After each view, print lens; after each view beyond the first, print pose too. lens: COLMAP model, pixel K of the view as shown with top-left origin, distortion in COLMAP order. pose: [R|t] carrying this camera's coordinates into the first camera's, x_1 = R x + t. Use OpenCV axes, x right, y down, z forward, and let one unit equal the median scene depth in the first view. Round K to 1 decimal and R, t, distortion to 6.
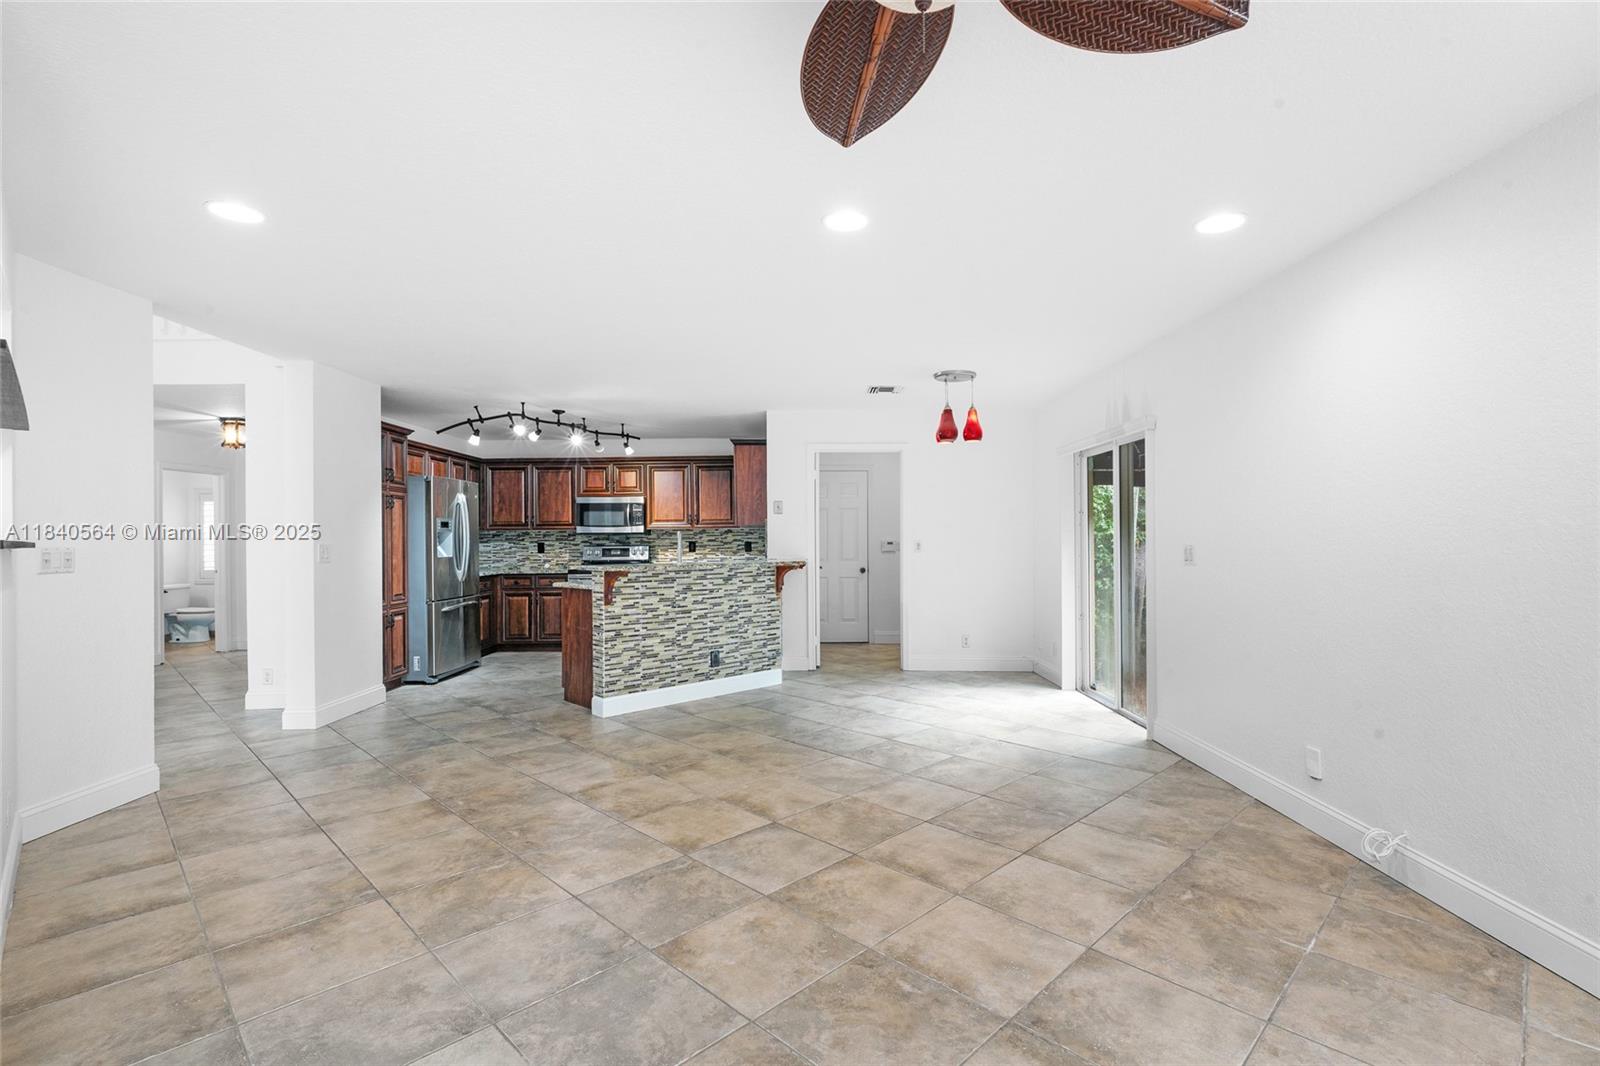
lens RADIAL K [[733.9, 0, 803.9], [0, 733.9, 535.6], [0, 0, 1]] dist [0.000221, -0.000716]
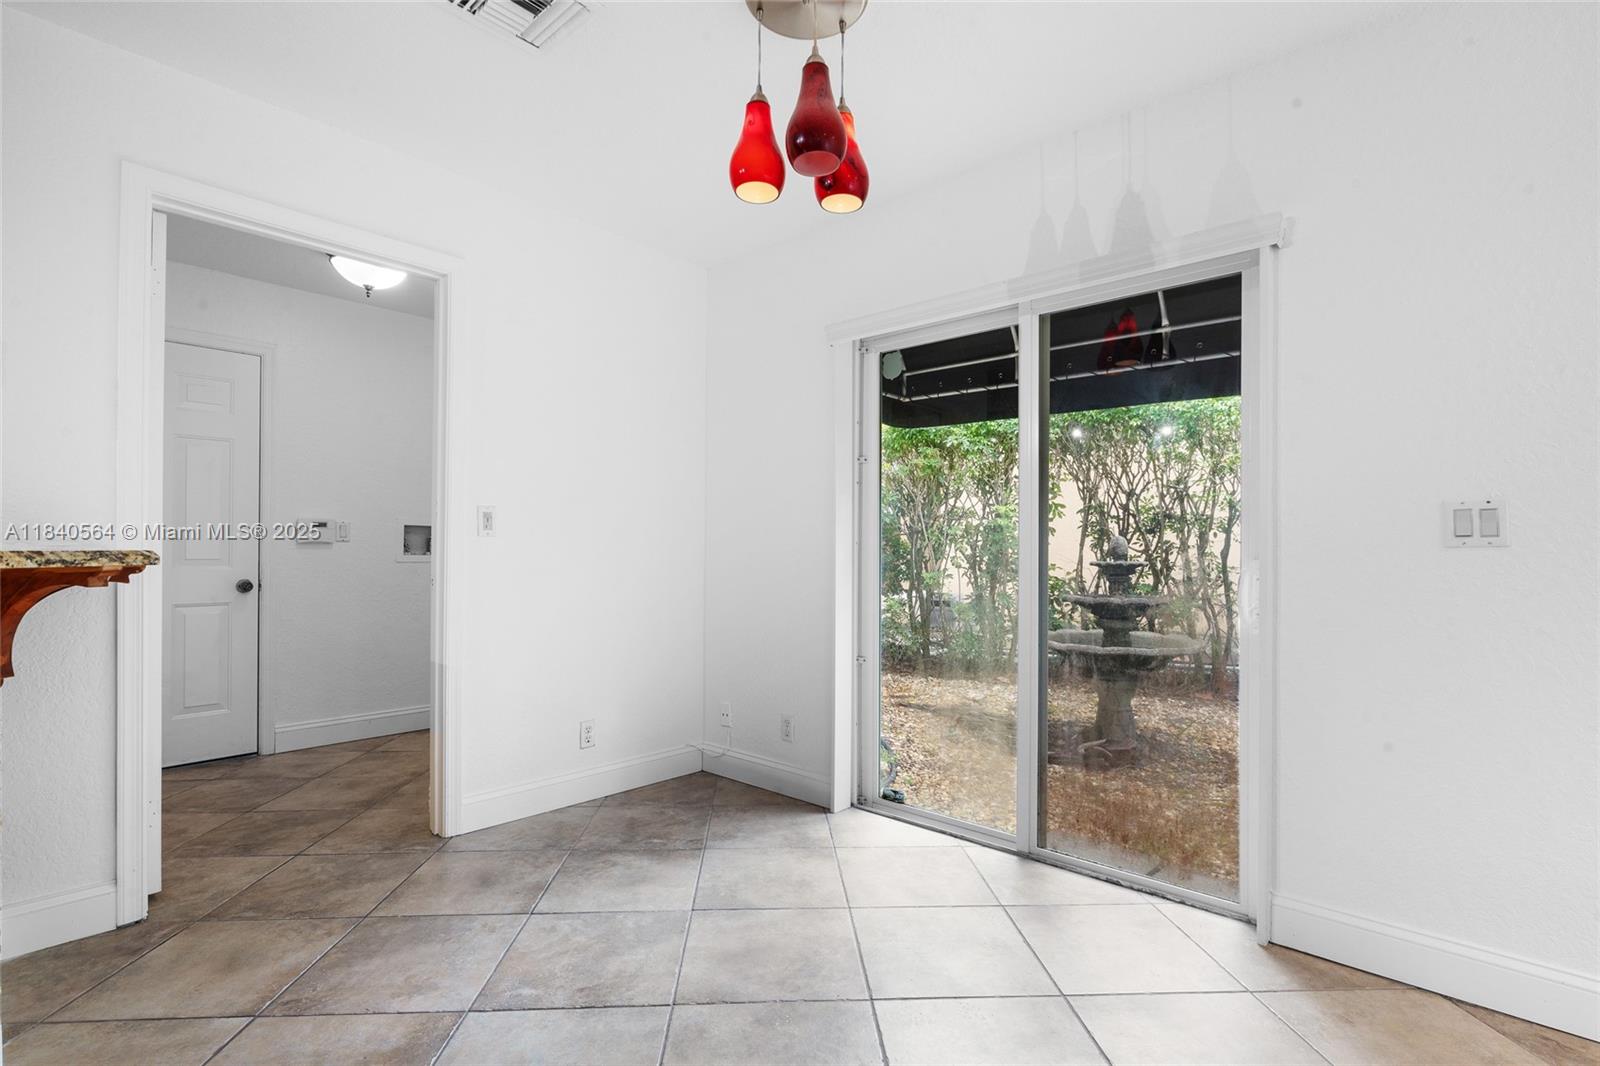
lens RADIAL K [[746.9, 0, 803.3], [0, 746.9, 544.2], [0, 0, 1]] dist [-0.002293, -0.000785]
pose [[0.664898, 0.012007, 0.746838, -0.040108], [-0.010882, 0.999920, -0.006388, 0.031653], [-0.746855, -0.003880, 0.664976, 0.675530]]
